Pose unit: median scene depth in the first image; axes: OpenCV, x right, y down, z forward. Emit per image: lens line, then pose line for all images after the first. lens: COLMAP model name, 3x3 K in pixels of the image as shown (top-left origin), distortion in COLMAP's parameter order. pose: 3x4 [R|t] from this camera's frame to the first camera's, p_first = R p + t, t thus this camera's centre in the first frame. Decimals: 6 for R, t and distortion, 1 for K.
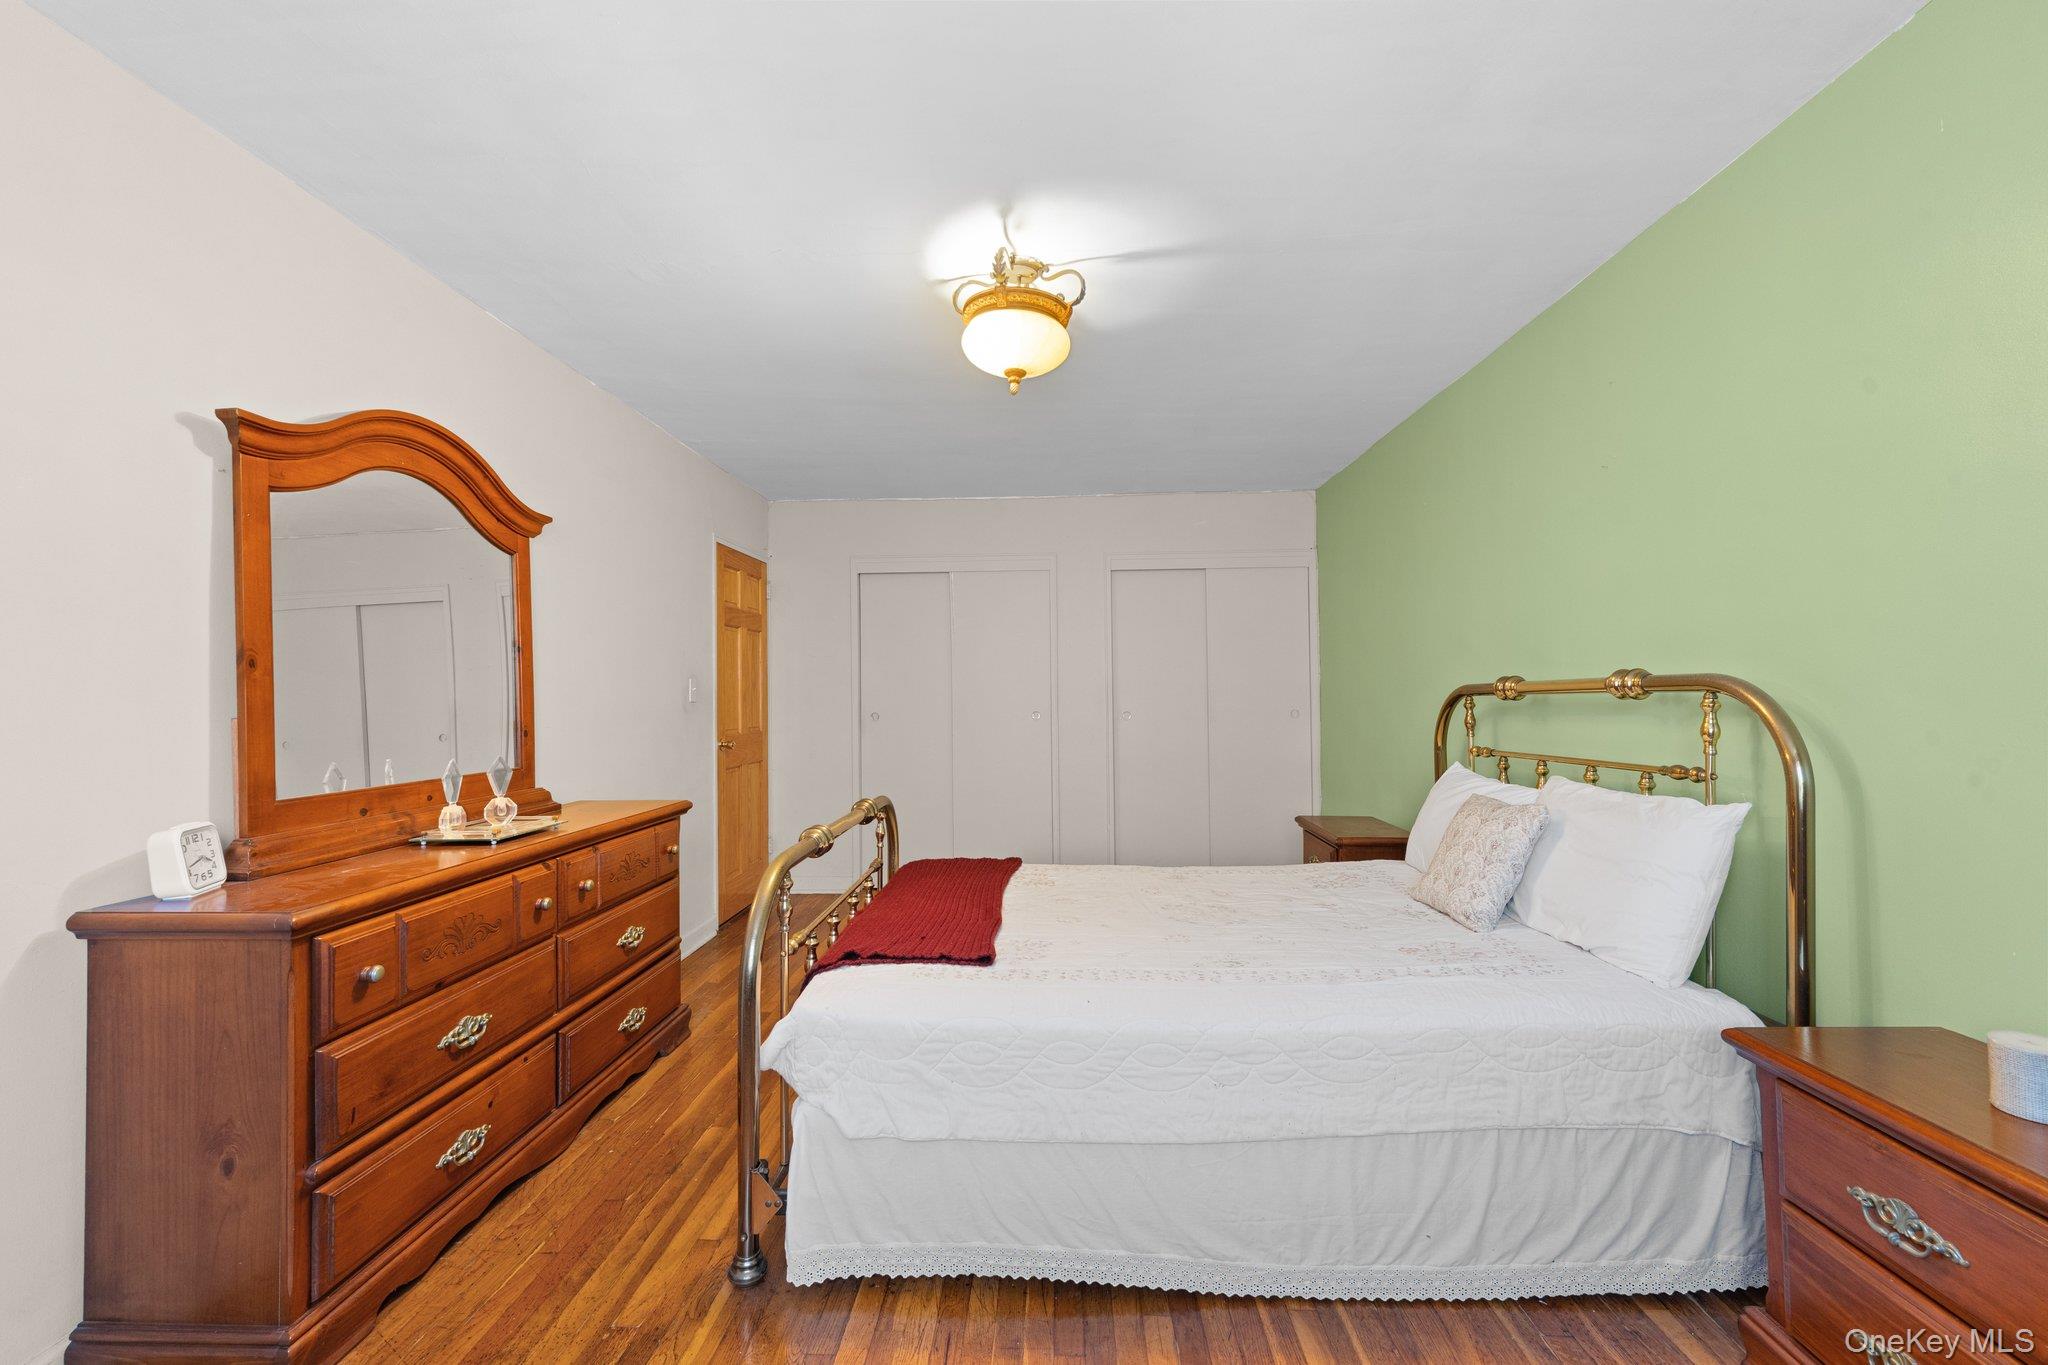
lens RADIAL K [[830.4, 0, 1023.7], [0, 830.4, 686.5], [0, 0, 1]] dist [-0.000871, -0.000723]
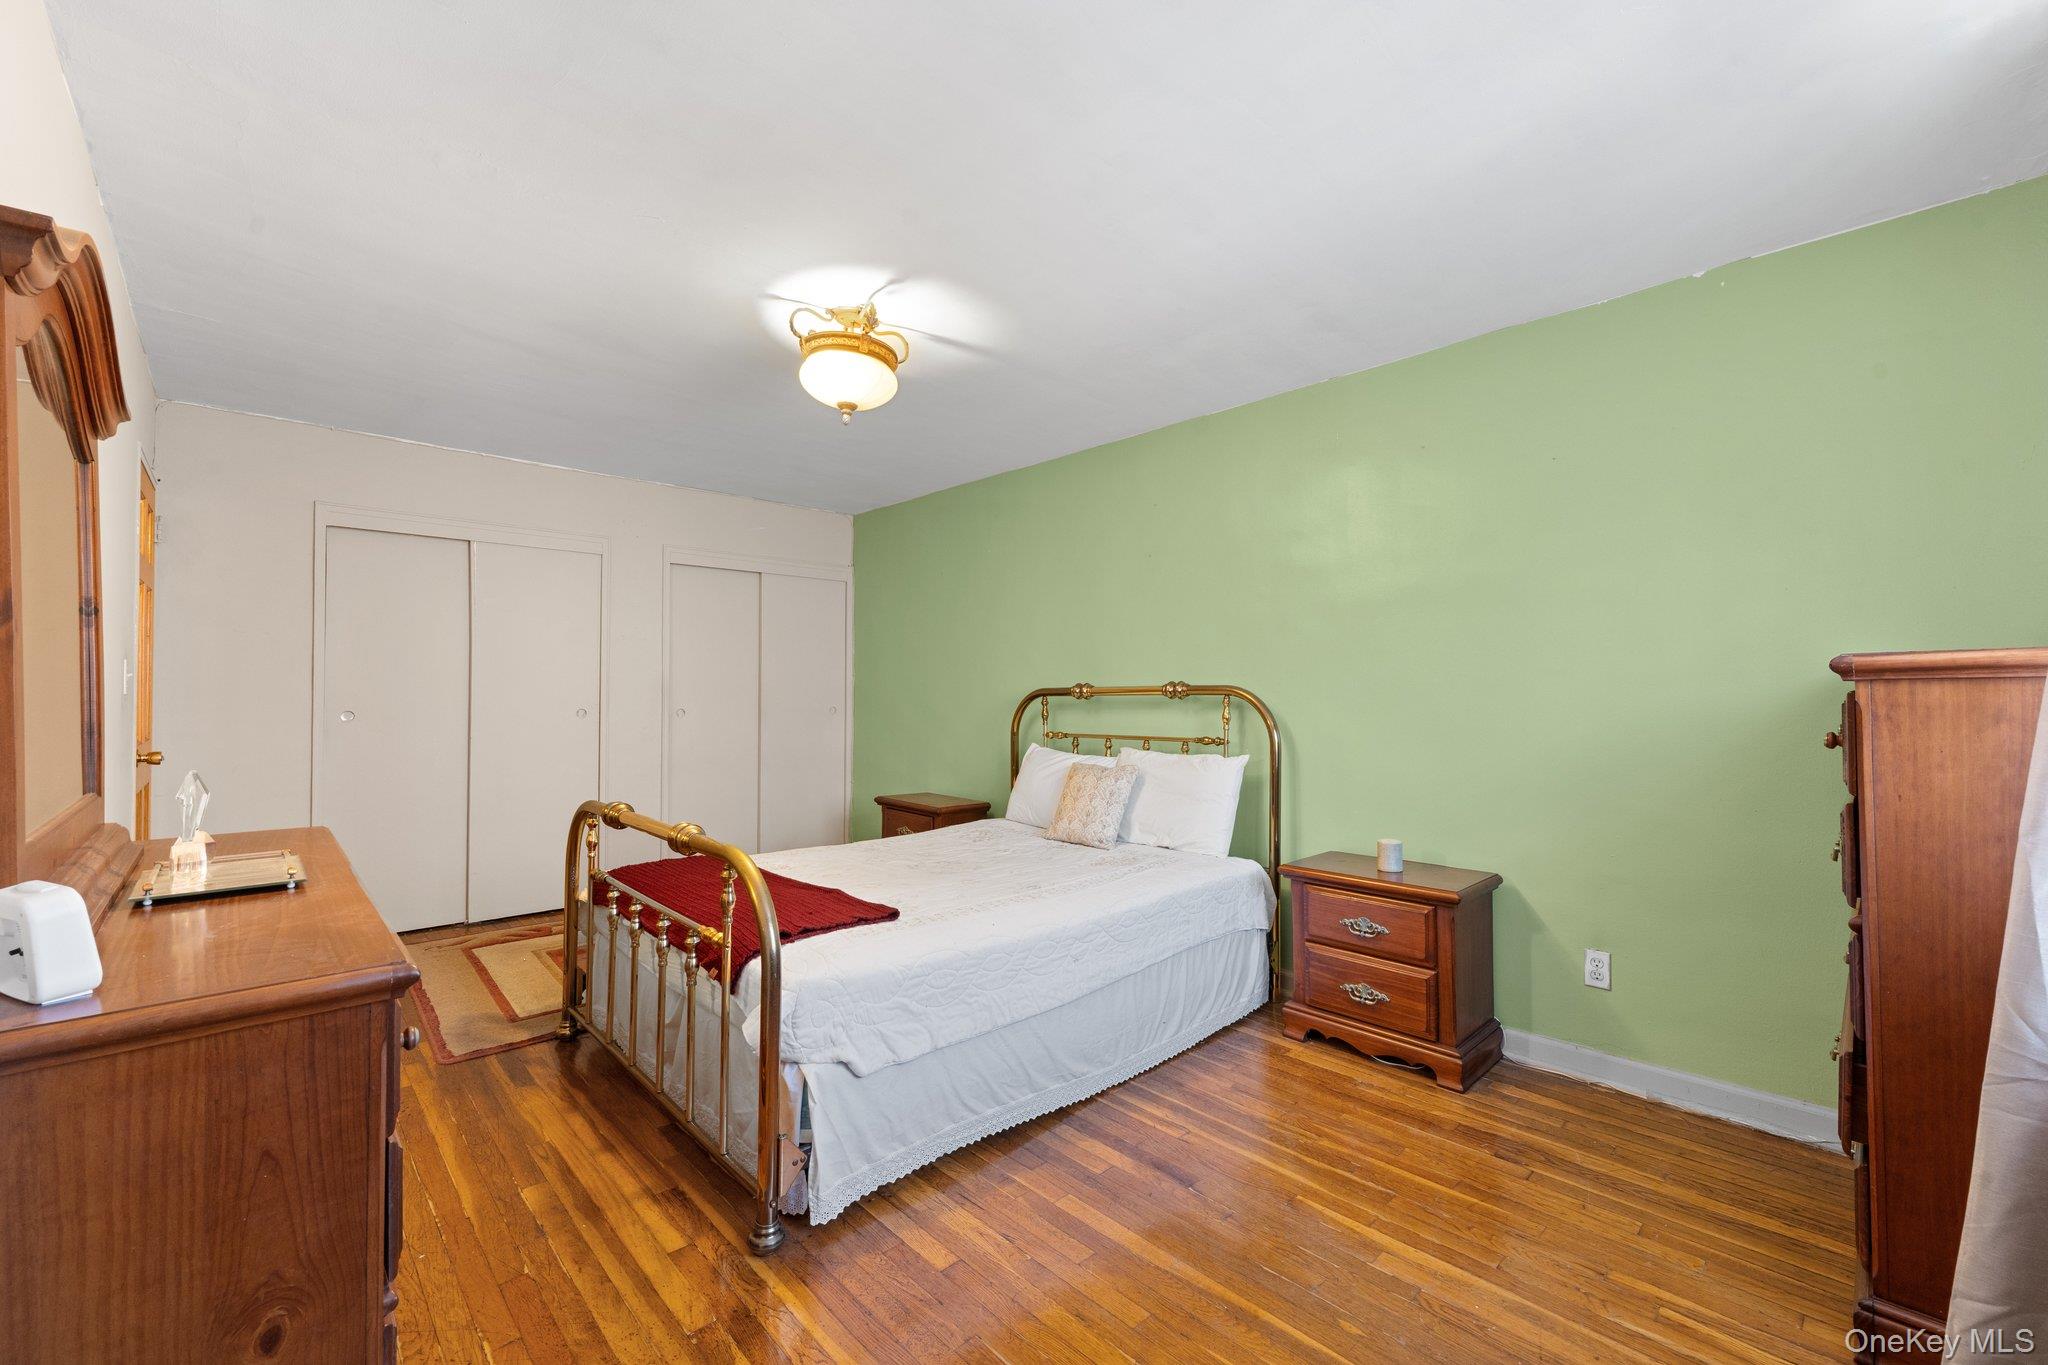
lens RADIAL K [[830.4, 0, 1044.7], [0, 830.4, 687.9], [0, 0, 1]] dist [-0.000871, -0.000723]
pose [[0.695283, 0.016488, 0.718547, -0.737952], [-0.018506, 0.999816, -0.005035, 0.006825], [-0.718498, -0.009796, 0.695460, 0.022410]]
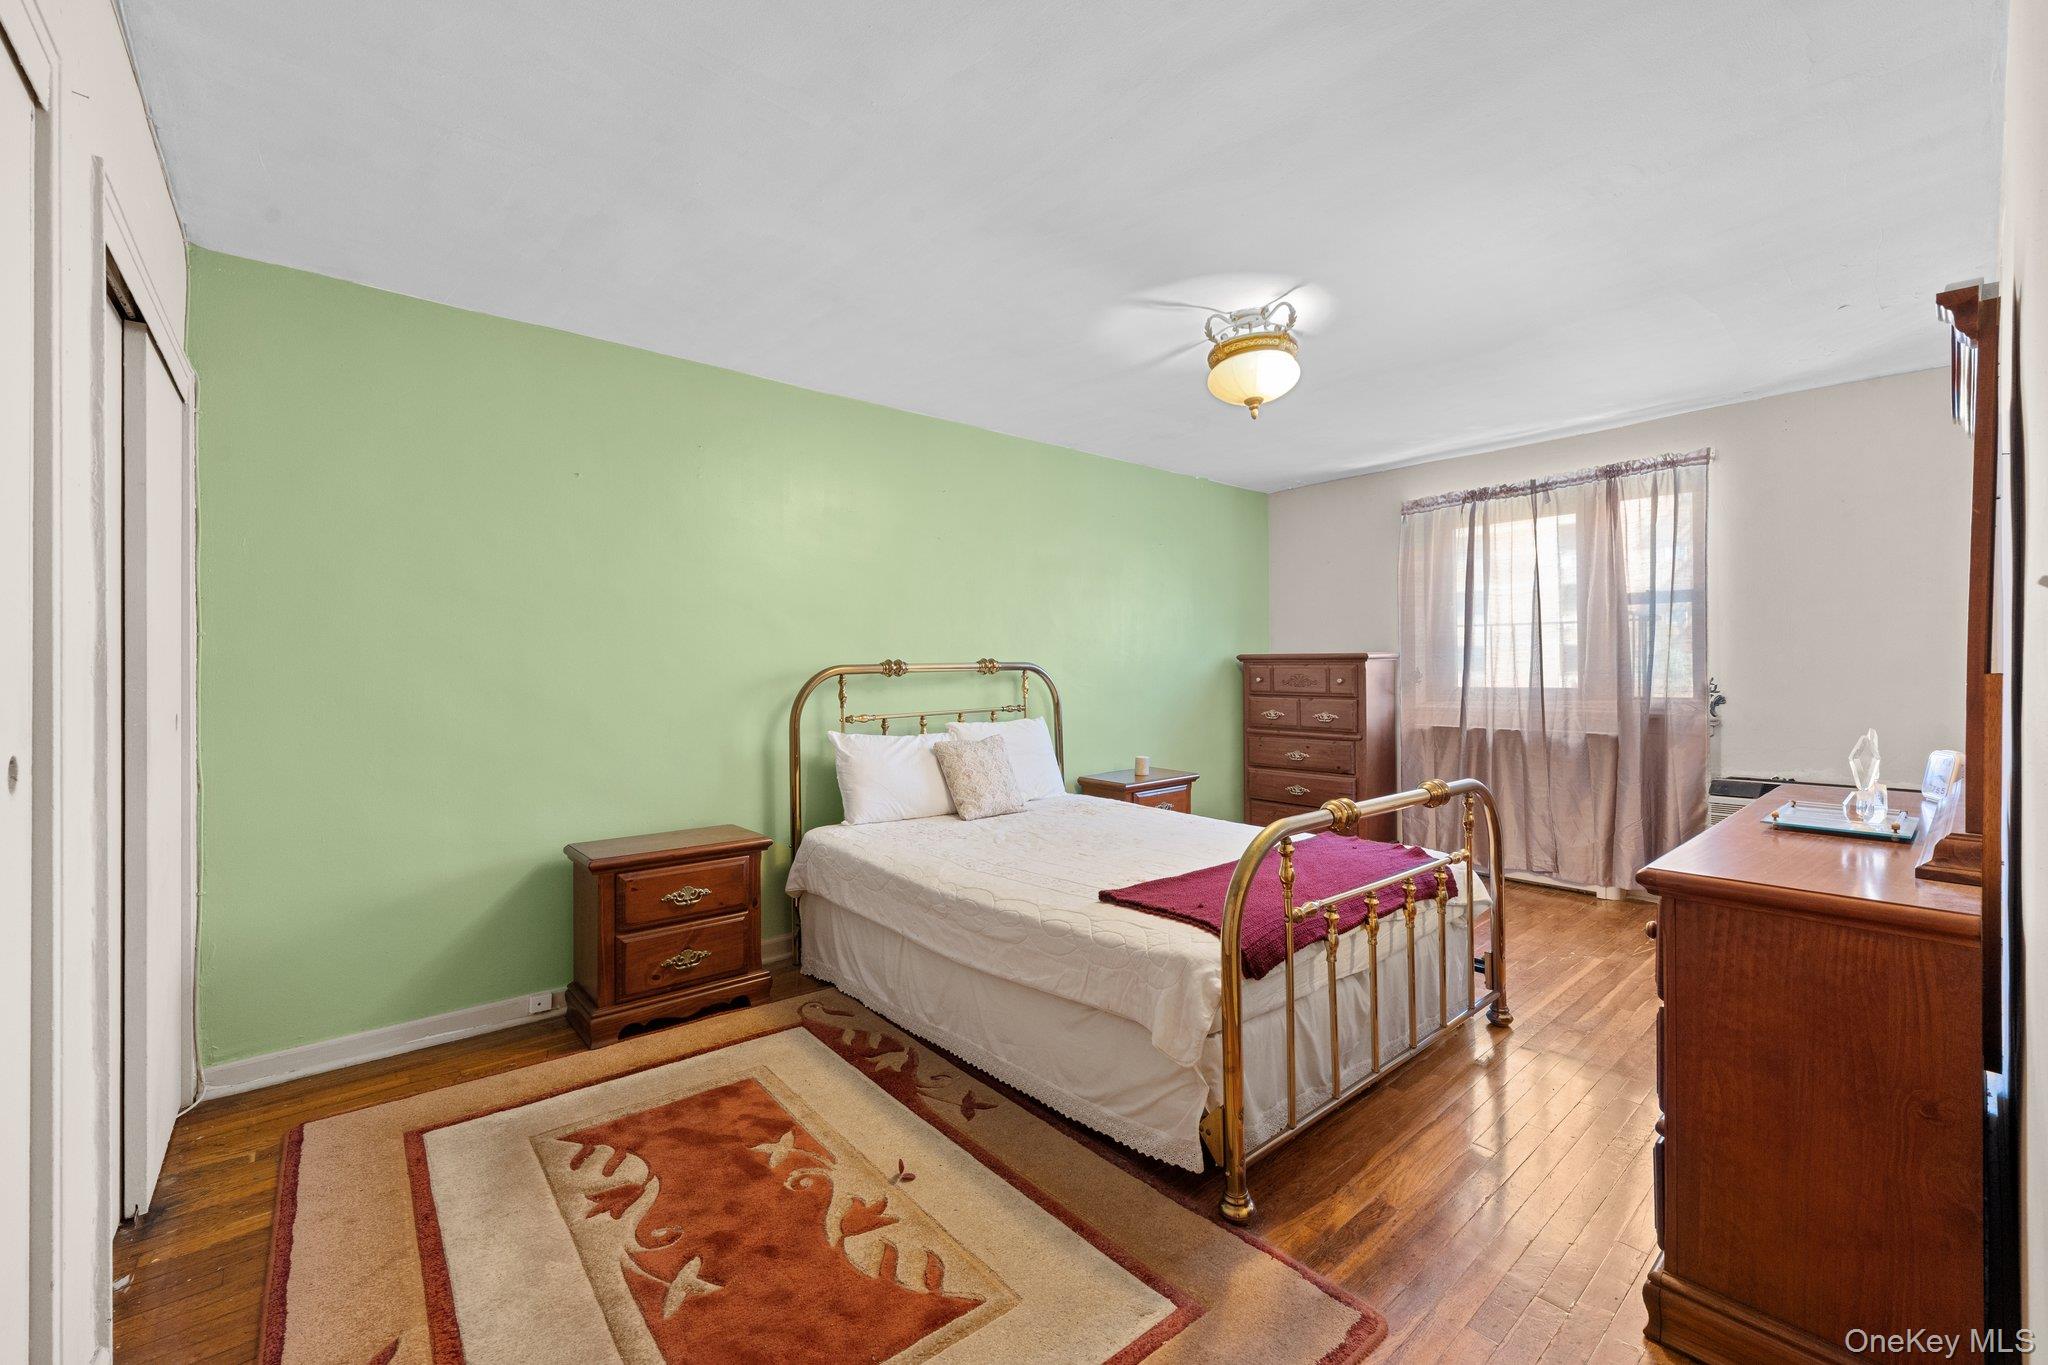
lens RADIAL K [[830.4, 0, 1005.8], [0, 830.4, 668.1], [0, 0, 1]] dist [-0.000871, -0.000723]
pose [[-0.674103, -0.005209, 0.738619, -0.783080], [-0.007919, 0.999969, -0.000176, 0.000002], [-0.738595, -0.005968, -0.674123, 2.510437]]
